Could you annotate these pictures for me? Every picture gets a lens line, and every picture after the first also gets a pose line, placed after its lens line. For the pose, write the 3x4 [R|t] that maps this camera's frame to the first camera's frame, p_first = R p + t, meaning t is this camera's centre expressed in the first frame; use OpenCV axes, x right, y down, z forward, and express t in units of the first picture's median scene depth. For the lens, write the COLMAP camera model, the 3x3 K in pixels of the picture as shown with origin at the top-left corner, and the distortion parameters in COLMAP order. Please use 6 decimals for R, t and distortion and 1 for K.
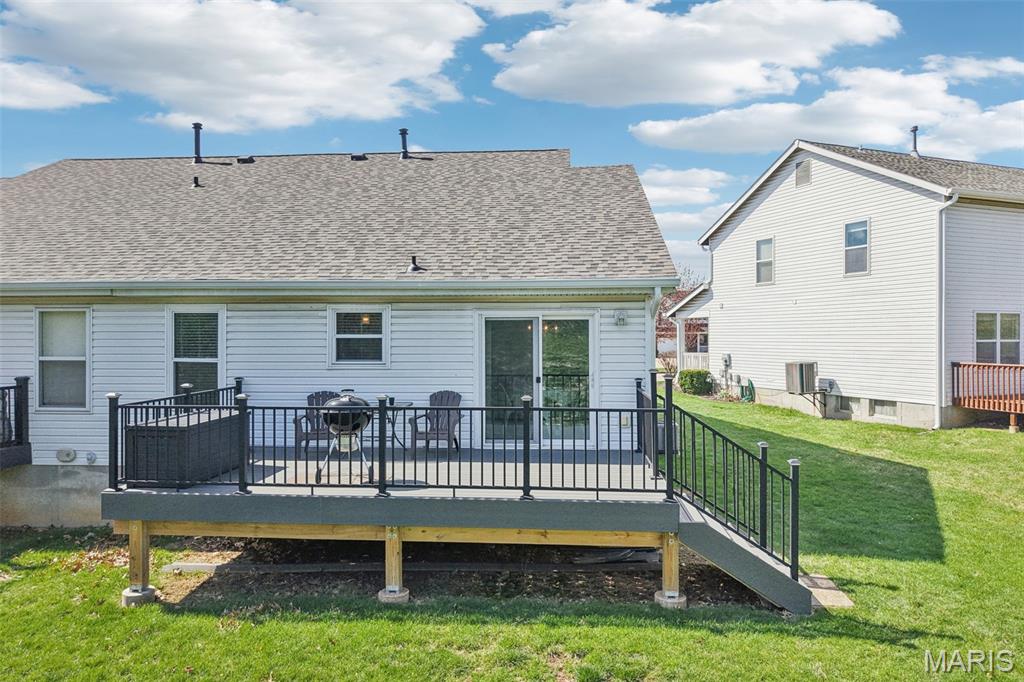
lens RADIAL K [[677.0, 0, 515.0], [0, 677.0, 353.4], [0, 0, 1]] dist [0.030017, -0.049240]
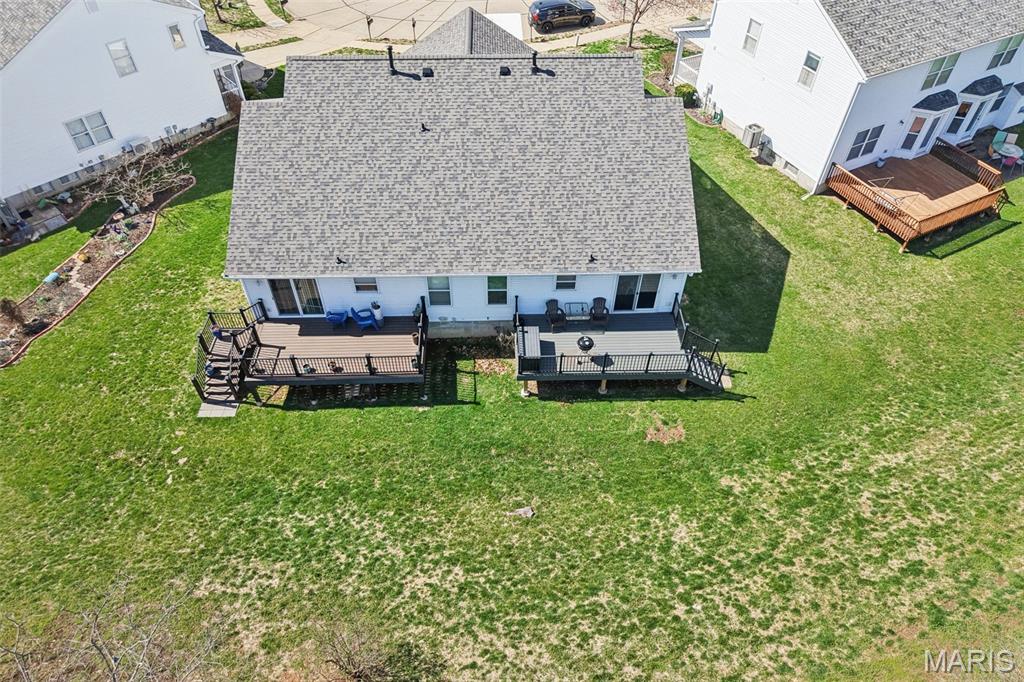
lens RADIAL K [[679.8, 0, 512.0], [0, 679.8, 341.0], [0, 0, 1]] dist [0.001889, -0.001713]
pose [[0.993961, -0.075172, 0.079940, -0.651566], [-0.006720, 0.685433, 0.728104, -1.683001], [-0.109527, -0.724245, 0.680789, -0.809586]]
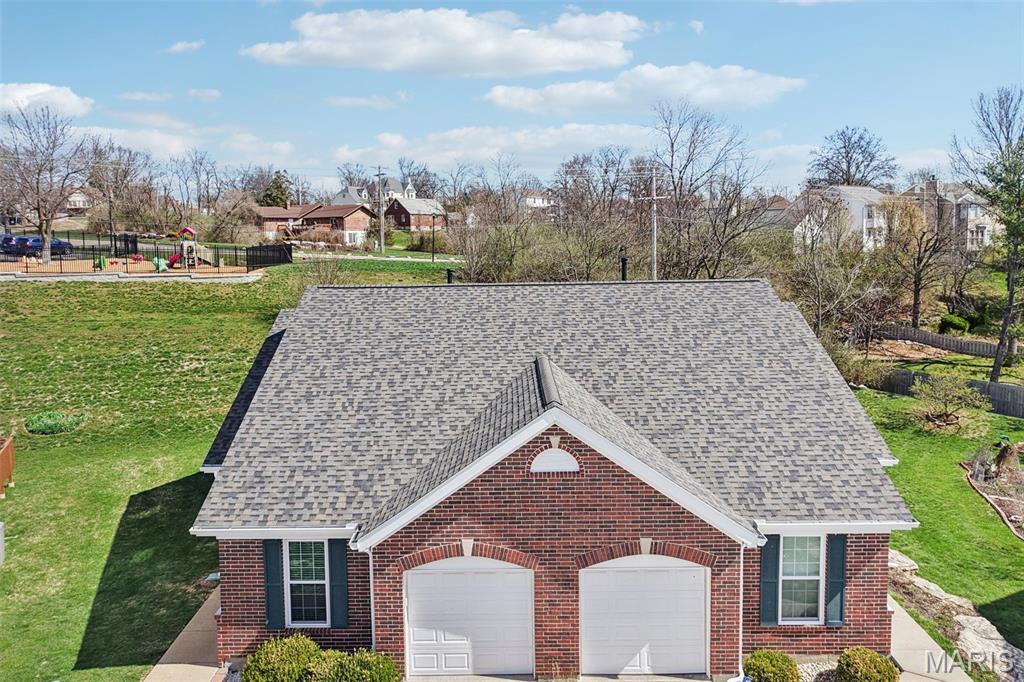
lens RADIAL K [[705.7, 0, 506.2], [0, 705.7, 292.0], [0, 0, 1]] dist [0.005042, -0.001726]
pose [[-0.997290, 0.026898, -0.068484, -0.307471], [0.020674, 0.995725, 0.090028, -0.669131], [0.070613, 0.088368, -0.993582, 3.921935]]
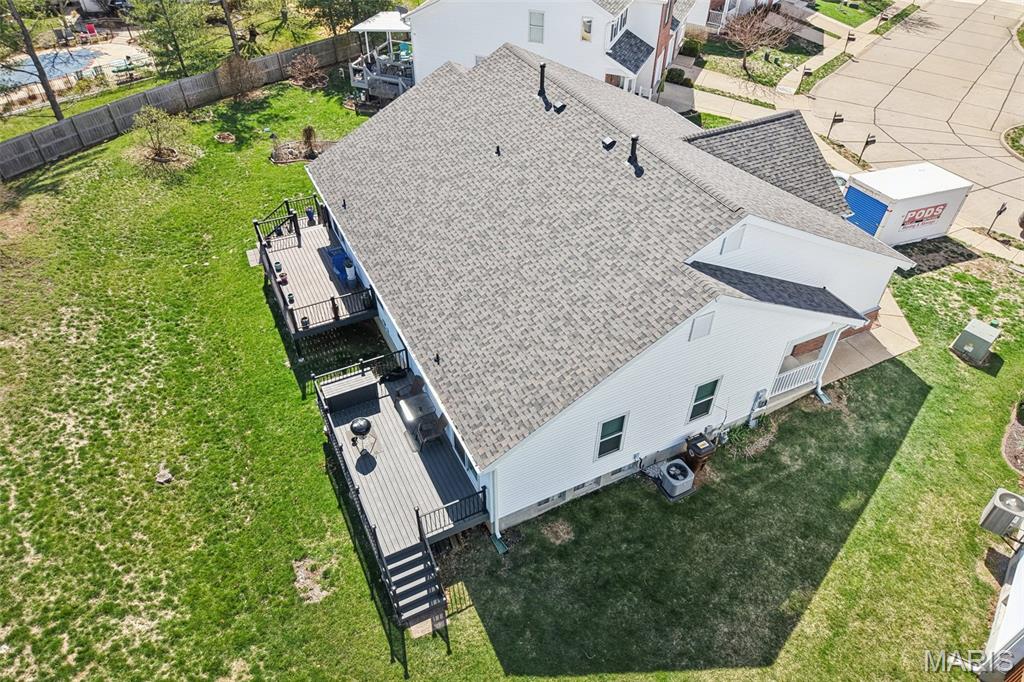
lens RADIAL K [[691.2, 0, 513.4], [0, 691.2, 339.4], [0, 0, 1]] dist [0.000307, 0.001794]
pose [[0.515782, 0.574203, -0.635815, 1.124794], [-0.019614, 0.749870, 0.661295, -1.419306], [0.856495, -0.328613, 0.398031, 0.463484]]
